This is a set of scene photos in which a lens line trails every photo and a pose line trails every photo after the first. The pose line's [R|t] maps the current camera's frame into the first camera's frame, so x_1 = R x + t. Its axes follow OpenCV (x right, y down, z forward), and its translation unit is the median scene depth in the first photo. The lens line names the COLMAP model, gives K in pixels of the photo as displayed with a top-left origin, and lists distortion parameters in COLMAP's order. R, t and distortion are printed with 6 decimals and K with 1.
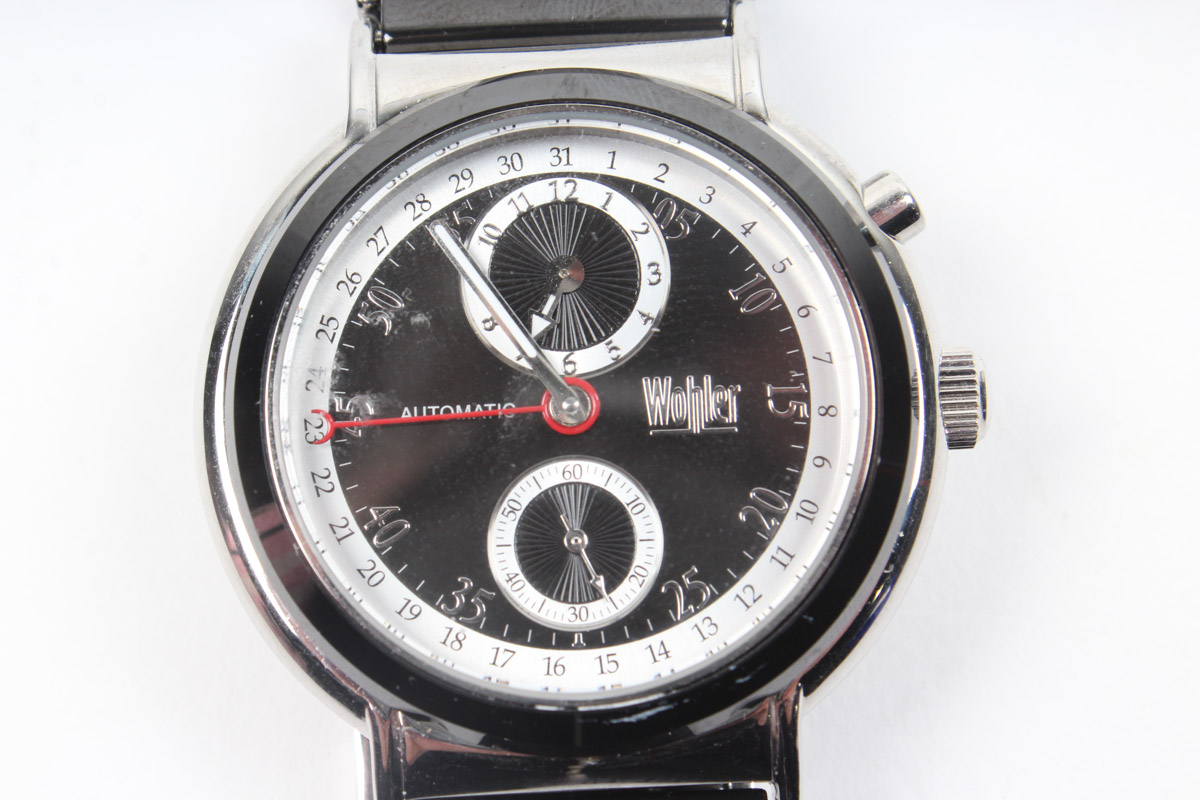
lens RADIAL K [[3027.9, 0, 600.0], [0, 3027.9, 400.0], [0, 0, 1]] dist [0.522475, -21.373235]
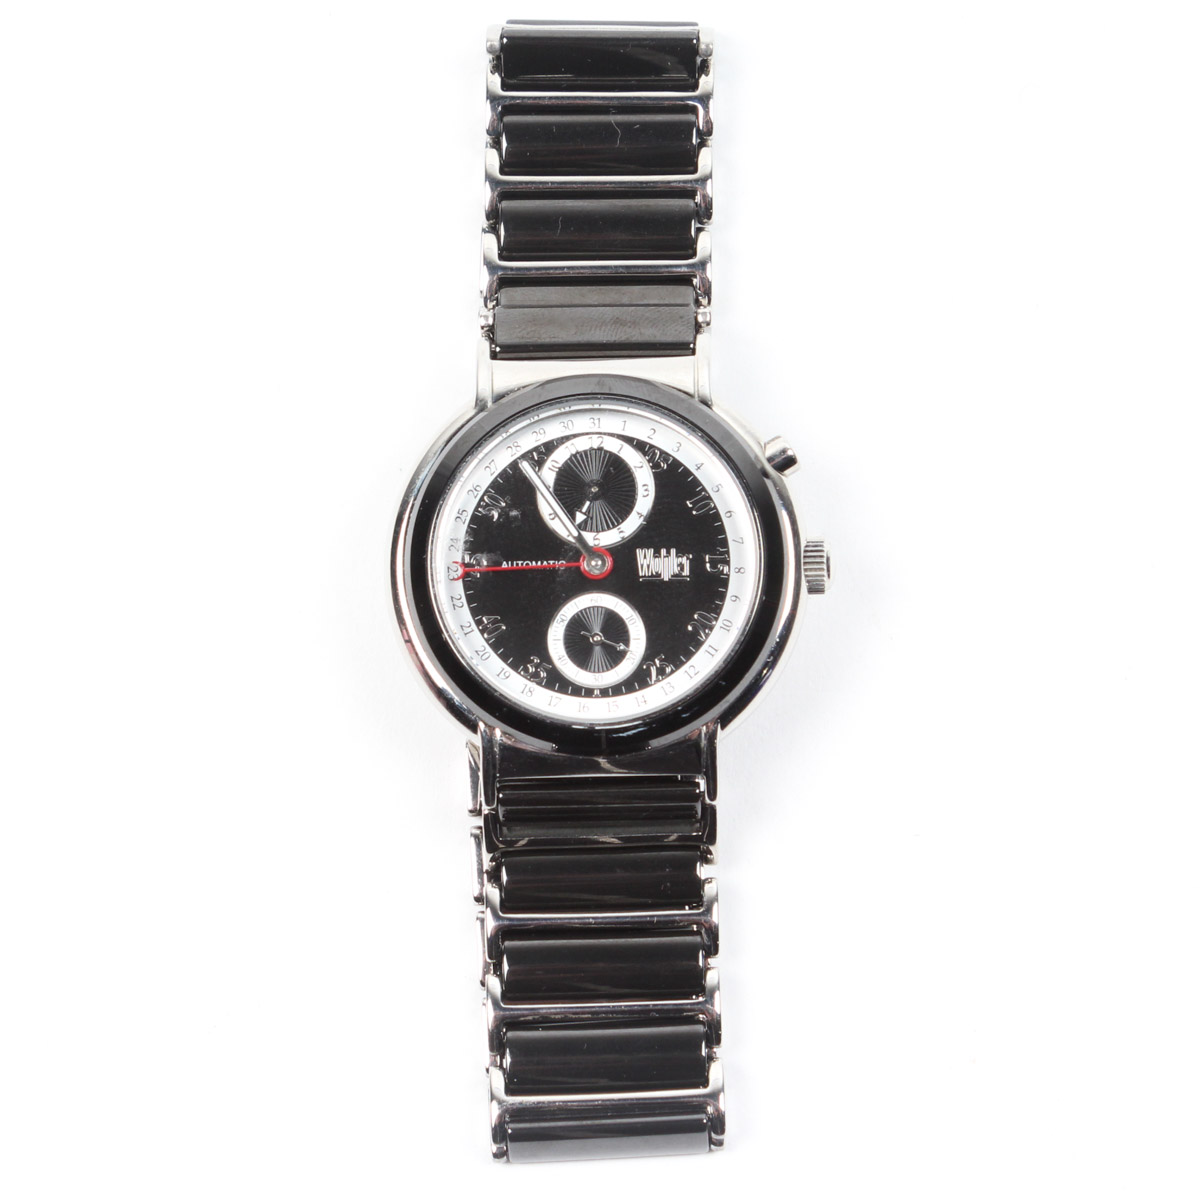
lens RADIAL K [[2971.8, 0, 600.0], [0, 2971.8, 600.0], [0, 0, 1]] dist [0.010922, 0.005565]
pose [[0.999473, 0.029095, -0.014377, 0.018344], [-0.028880, 0.999471, 0.014927, -0.002704], [0.014804, -0.014504, 0.999785, -0.755831]]
